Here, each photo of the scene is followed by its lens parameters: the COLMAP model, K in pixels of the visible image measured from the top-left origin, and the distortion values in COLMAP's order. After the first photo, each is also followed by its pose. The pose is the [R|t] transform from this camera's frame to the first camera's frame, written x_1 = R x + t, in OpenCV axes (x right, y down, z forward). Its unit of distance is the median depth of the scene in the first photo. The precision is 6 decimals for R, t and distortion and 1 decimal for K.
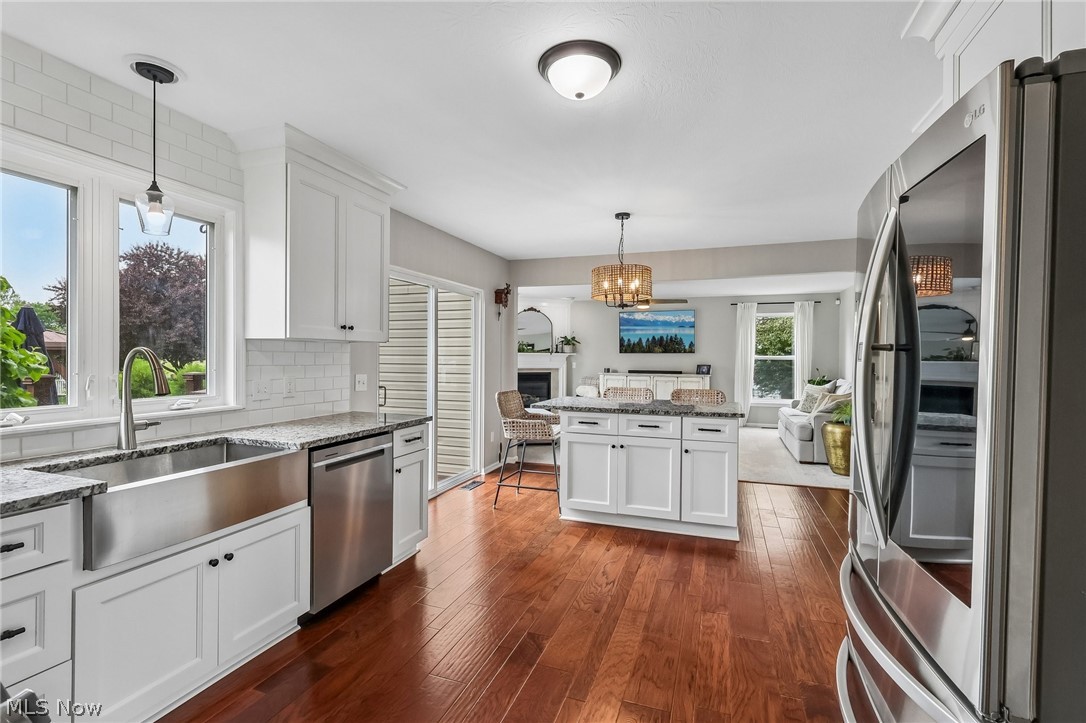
lens RADIAL K [[515.6, 0, 543.0], [0, 515.6, 361.5], [0, 0, 1]] dist [-0.001778, -0.000059]
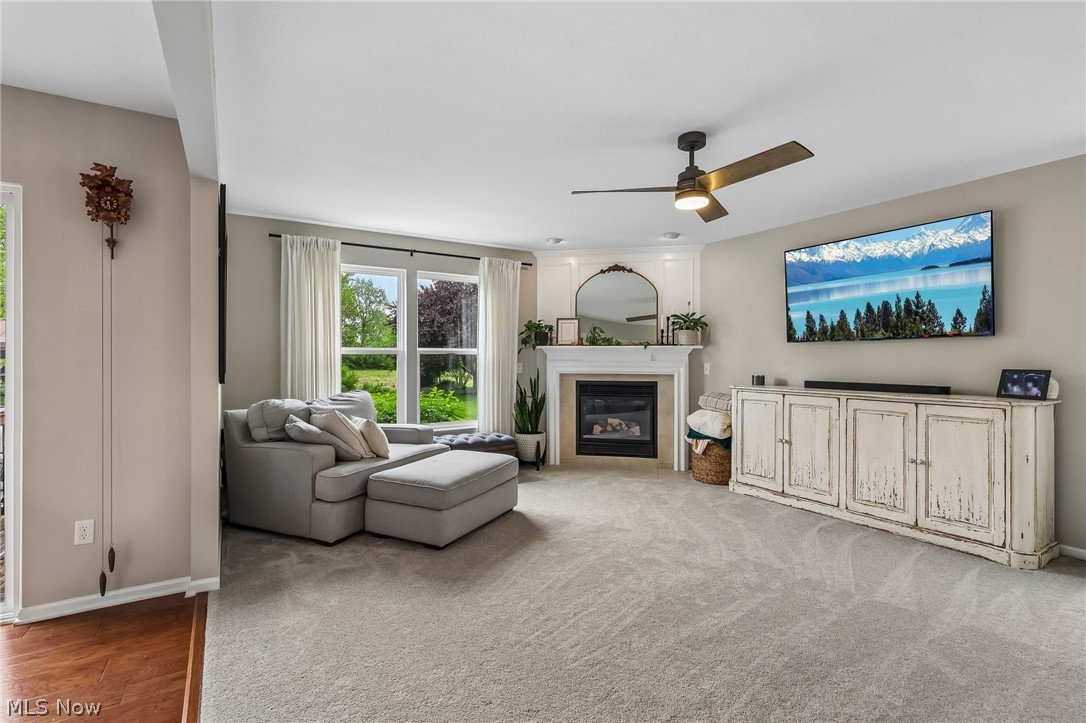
lens RADIAL K [[515.6, 0, 543.0], [0, 515.6, 361.5], [0, 0, 1]] dist [-0.001778, -0.000059]
pose [[0.788901, 0.005666, -0.614495, 0.260997], [-0.008067, 0.999967, -0.001136, 0.001794], [0.614468, 0.005854, 0.788920, 0.503222]]
